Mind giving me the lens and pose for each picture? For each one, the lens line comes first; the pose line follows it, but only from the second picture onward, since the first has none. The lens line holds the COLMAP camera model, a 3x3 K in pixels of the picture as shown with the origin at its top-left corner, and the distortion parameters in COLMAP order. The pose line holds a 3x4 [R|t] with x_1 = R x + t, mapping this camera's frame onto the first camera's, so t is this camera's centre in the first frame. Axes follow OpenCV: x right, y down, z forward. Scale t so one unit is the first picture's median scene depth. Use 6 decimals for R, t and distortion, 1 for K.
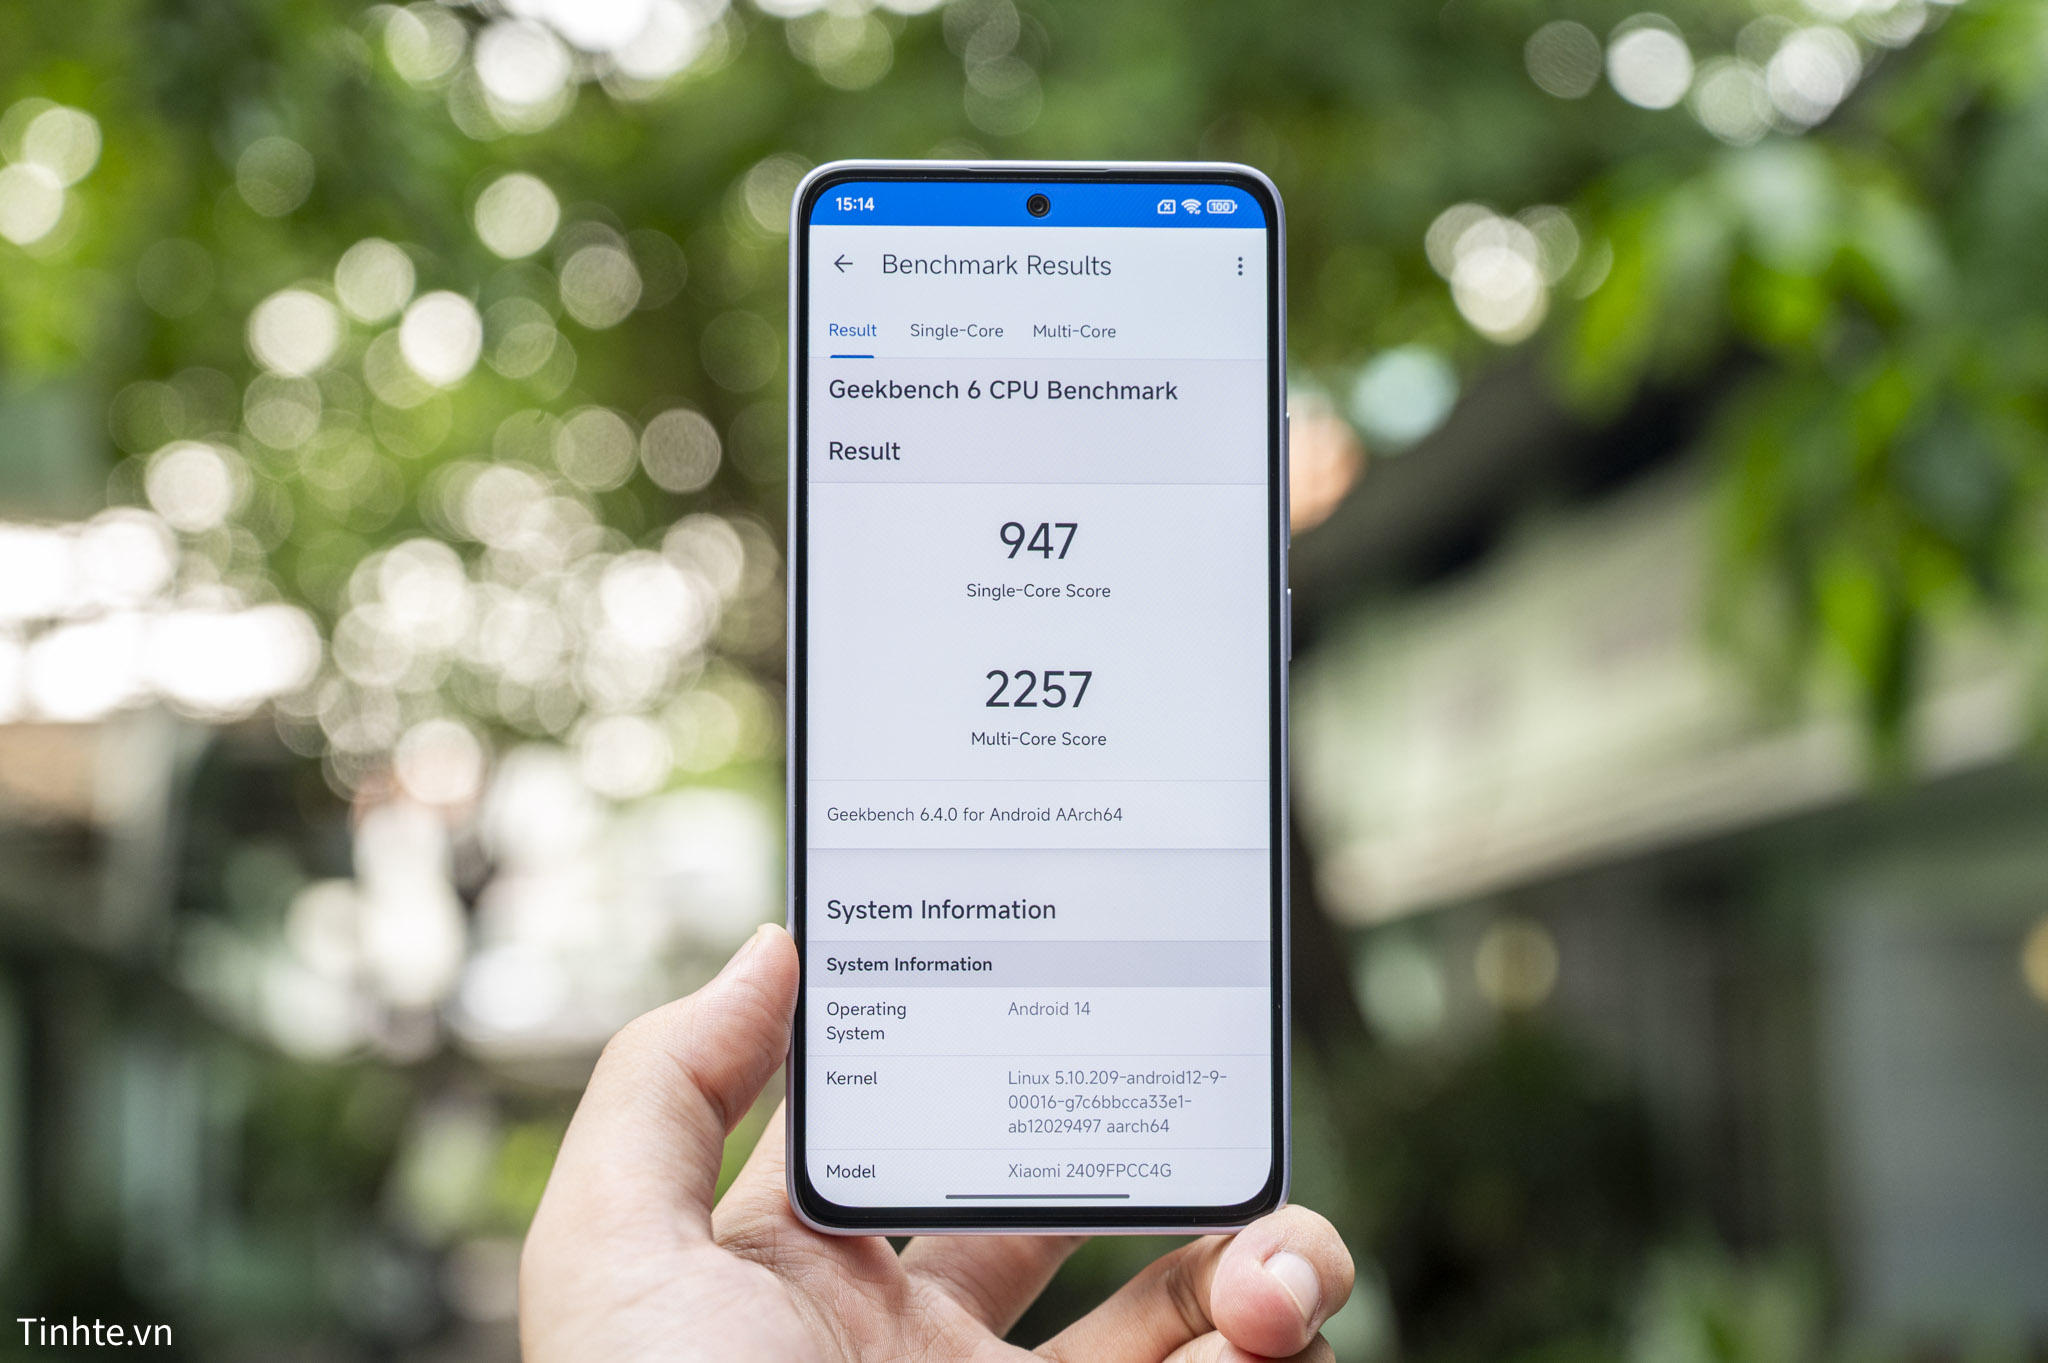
lens RADIAL K [[3459.0, 0, 1024.0], [0, 3459.0, 681.5], [0, 0, 1]] dist [0.006189, 0.025482]
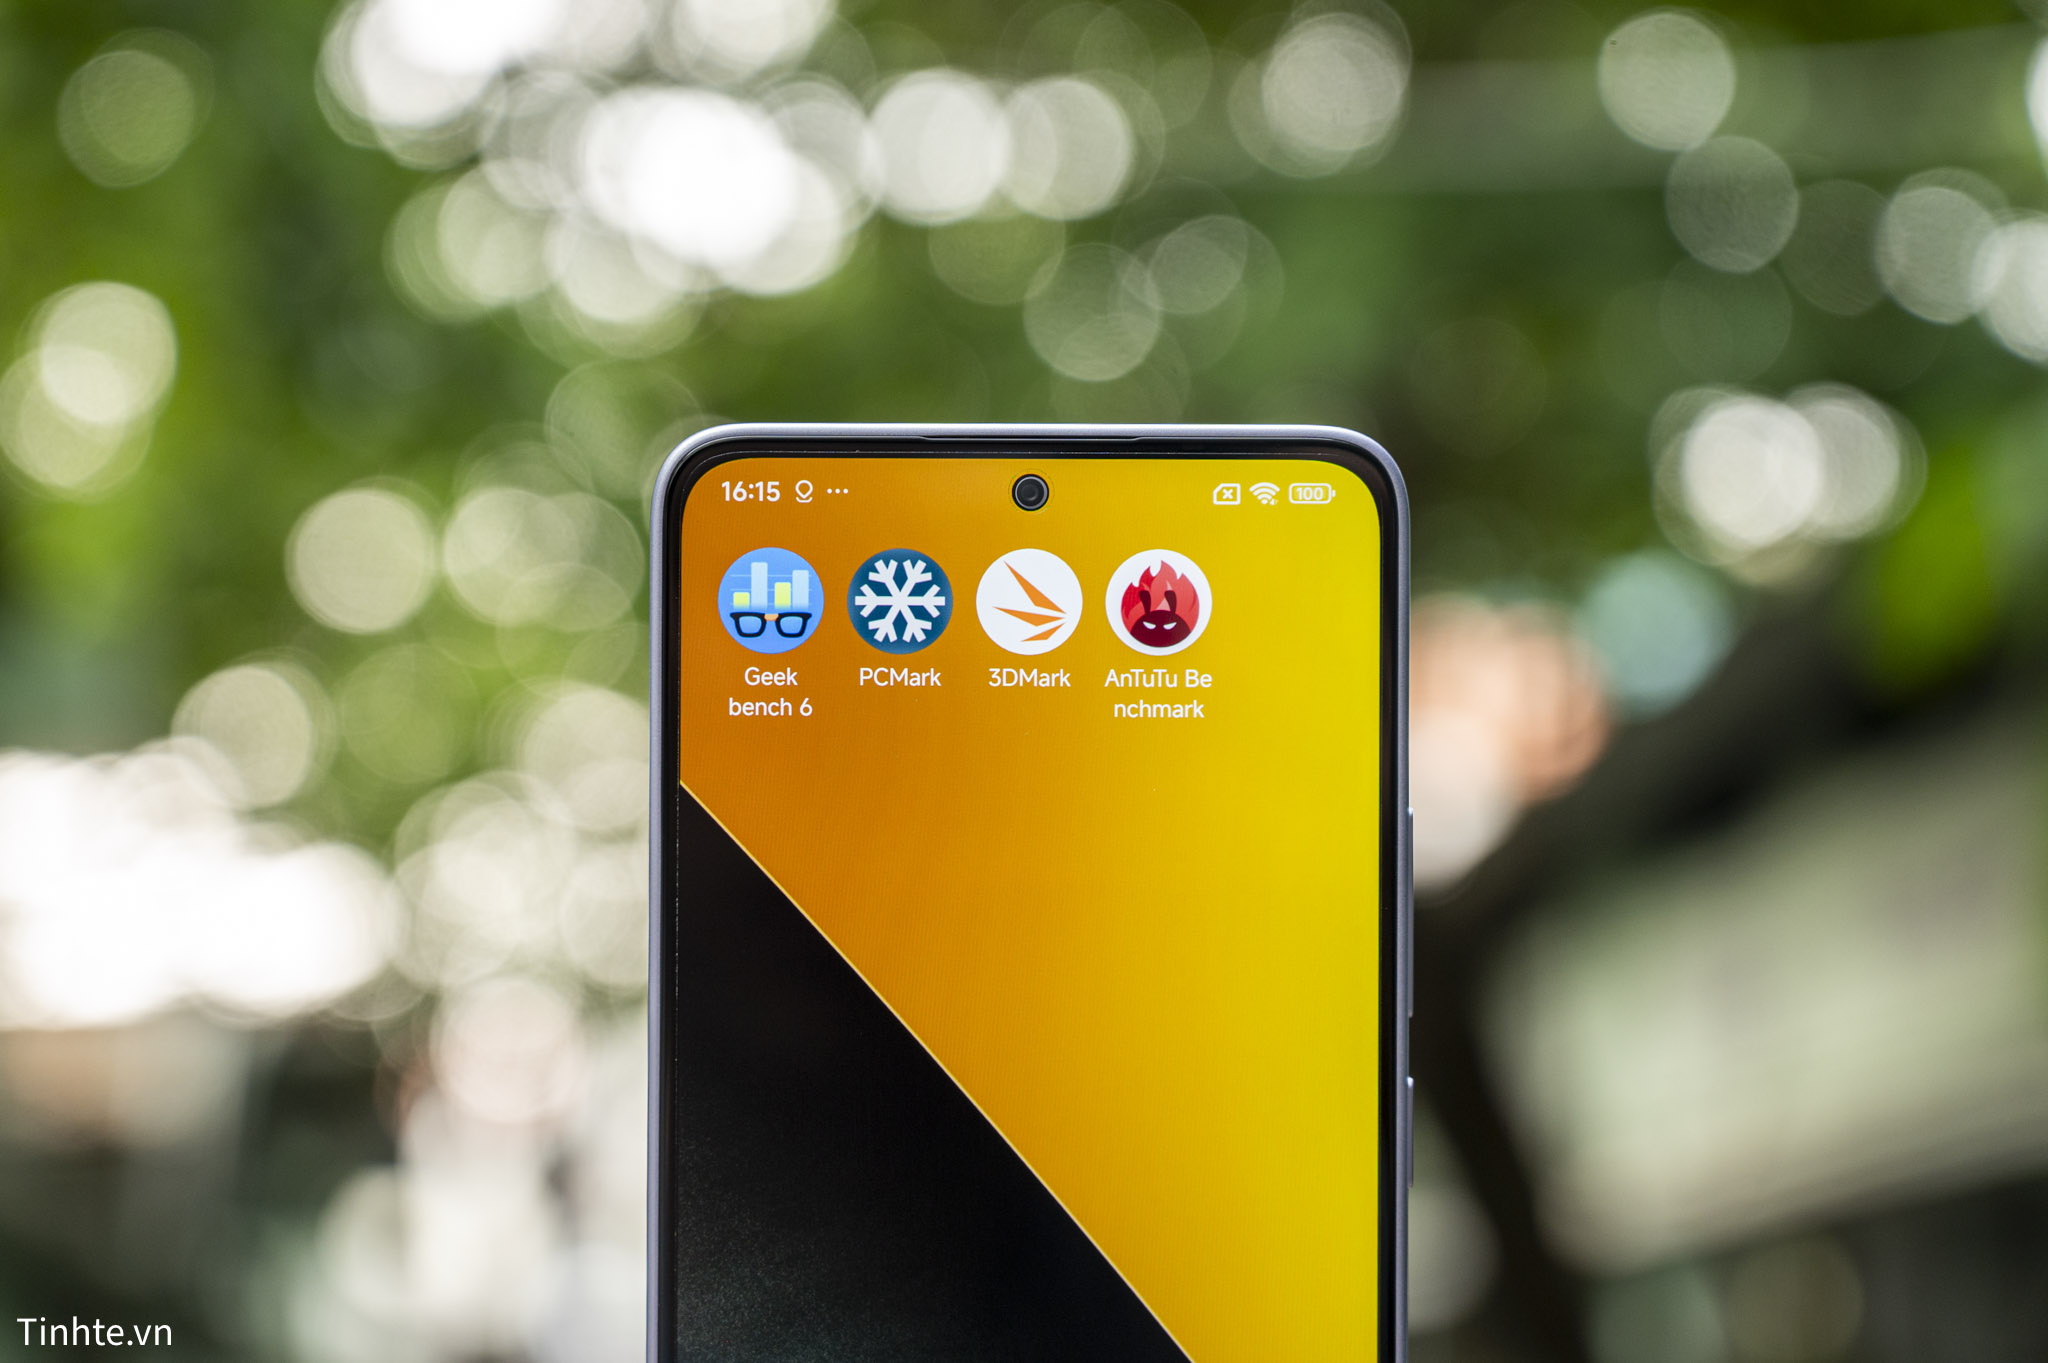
lens RADIAL K [[3758.1, 0, 1024.0], [0, 3758.1, 681.5], [0, 0, 1]] dist [-0.044636, -0.122550]
pose [[0.997900, 0.004457, -0.064618, 0.048526], [-0.008469, 0.998043, -0.061951, -0.055994], [0.064215, 0.062368, 0.995985, 0.281035]]
